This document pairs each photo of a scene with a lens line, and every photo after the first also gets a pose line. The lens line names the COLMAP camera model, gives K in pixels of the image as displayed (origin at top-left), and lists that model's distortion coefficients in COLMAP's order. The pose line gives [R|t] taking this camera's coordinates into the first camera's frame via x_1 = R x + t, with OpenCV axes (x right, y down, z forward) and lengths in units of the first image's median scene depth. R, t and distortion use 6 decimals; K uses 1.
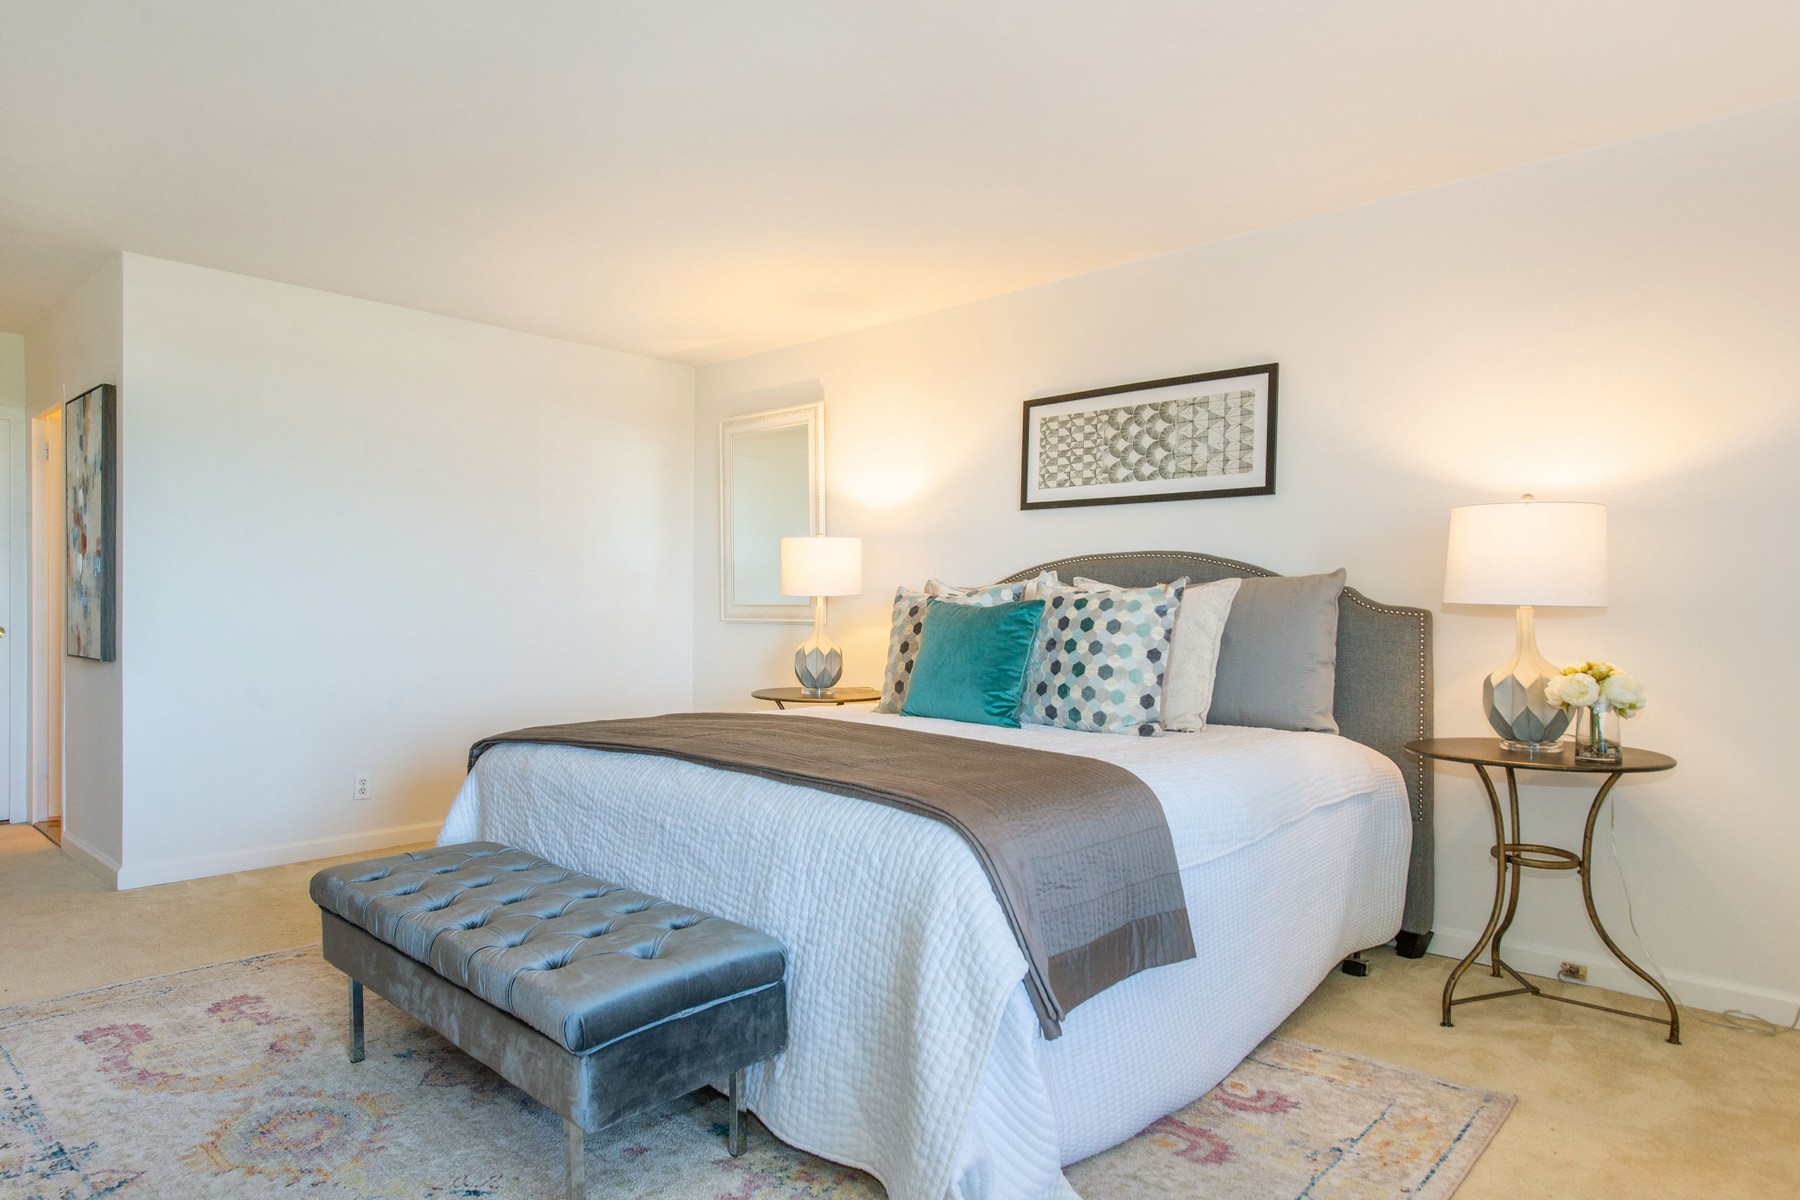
lens RADIAL K [[986.9, 0, 902.1], [0, 986.9, 663.0], [0, 0, 1]] dist [-0.000675, 0.001096]
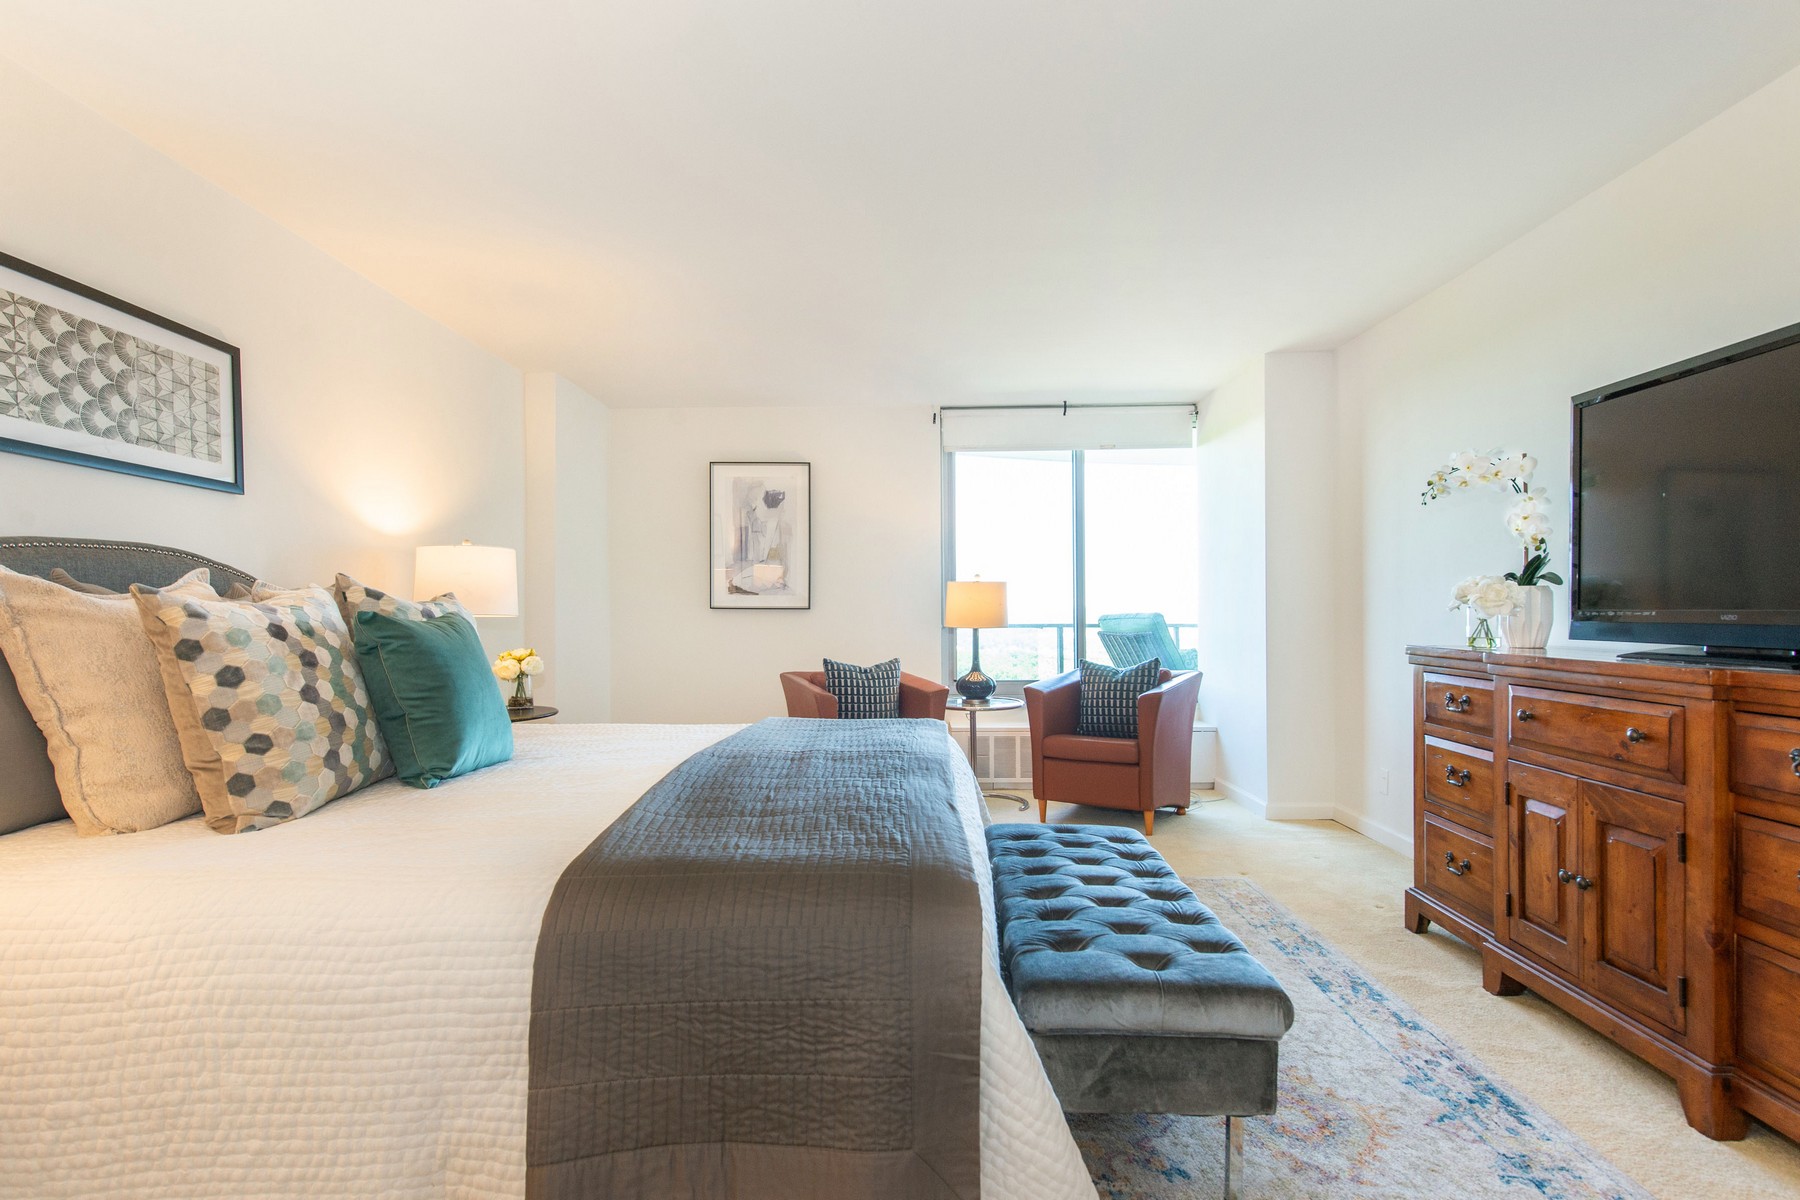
lens RADIAL K [[941.2, 0, 900.0], [0, 941.2, 600.0], [0, 0, 1]] dist [0.021527, -0.012038]
pose [[-0.641617, 0.028818, 0.766483, -0.583756], [0.074820, 0.996880, 0.025151, -0.049804], [-0.763367, 0.073485, -0.641771, 0.997959]]
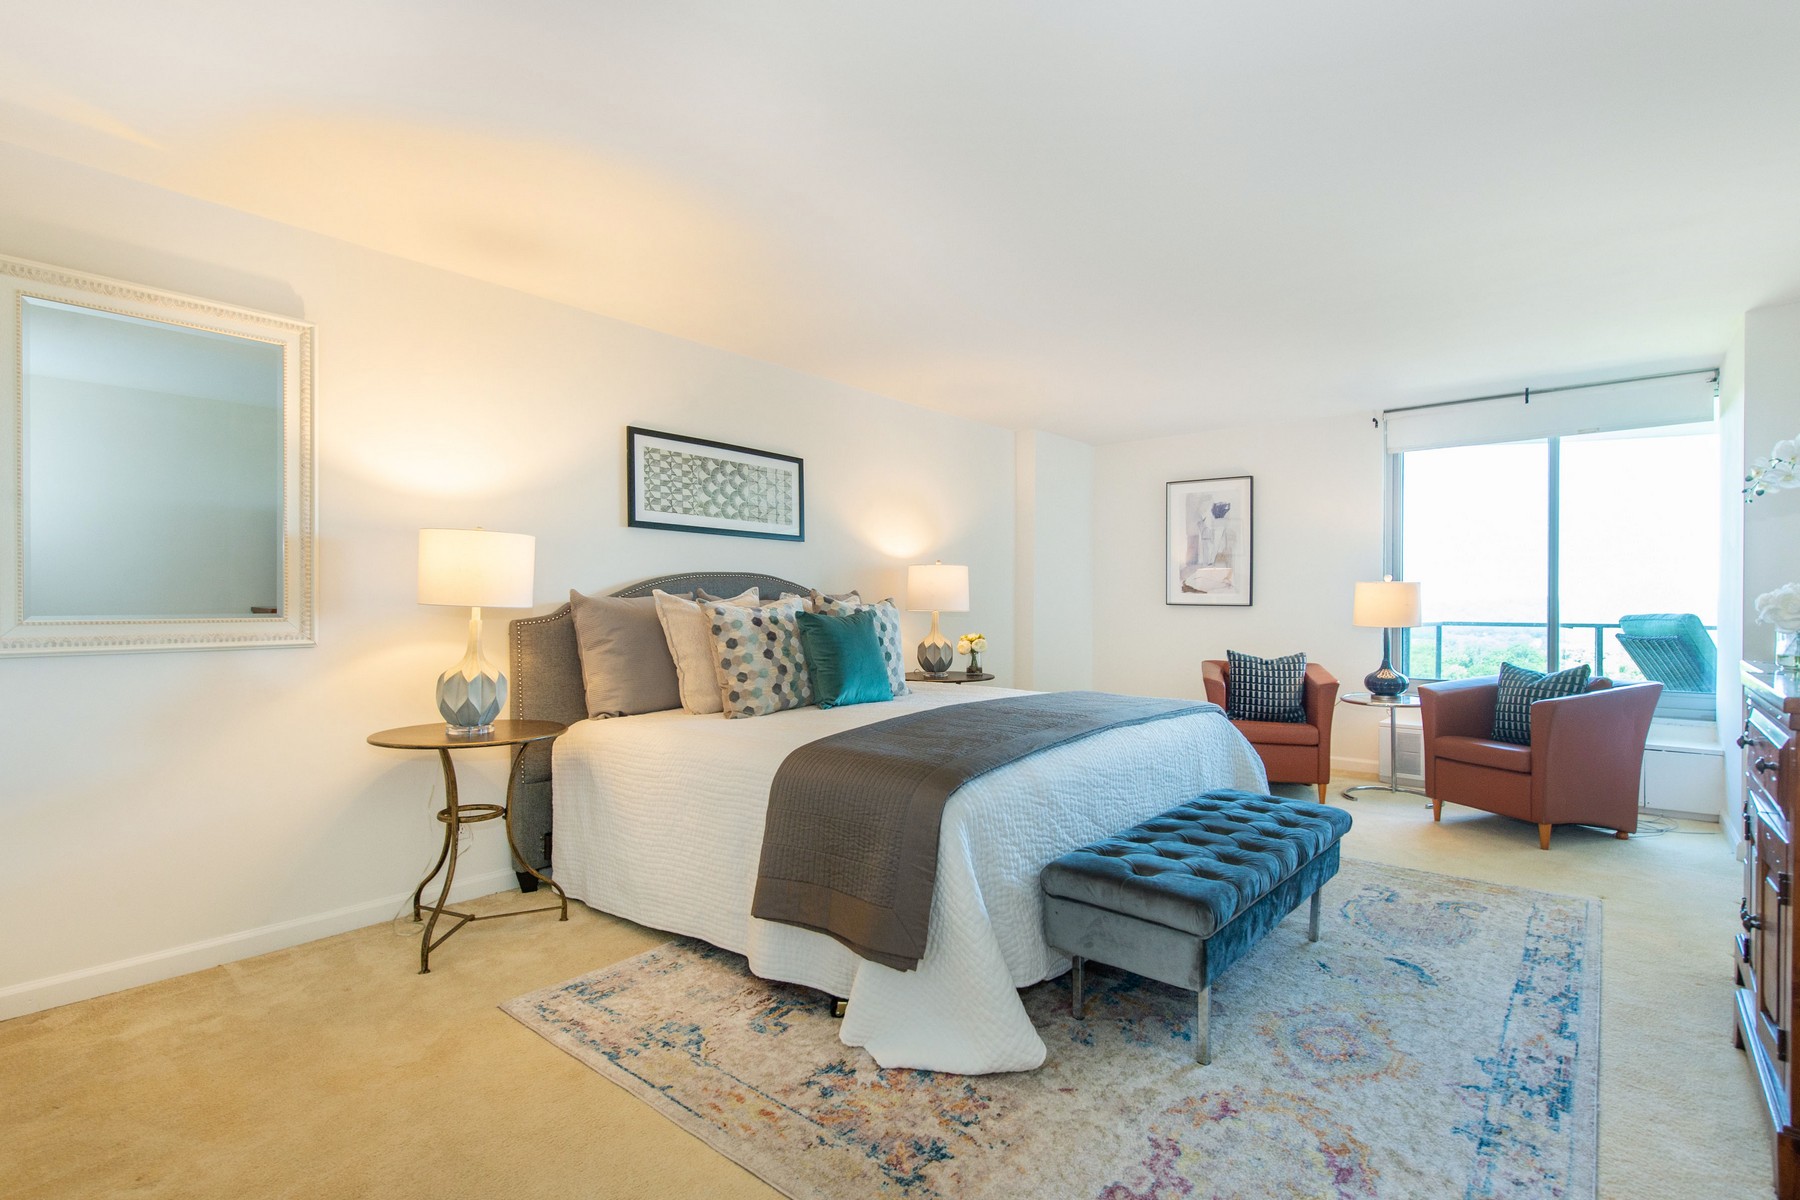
lens RADIAL K [[854.7, 0, 902.0], [0, 854.7, 596.5], [0, 0, 1]] dist [0.023153, -0.014760]
pose [[-0.015357, 0.021693, 0.999647, -0.877835], [0.076224, 0.996881, -0.020462, -0.041574], [-0.996972, 0.075883, -0.016963, 0.792843]]
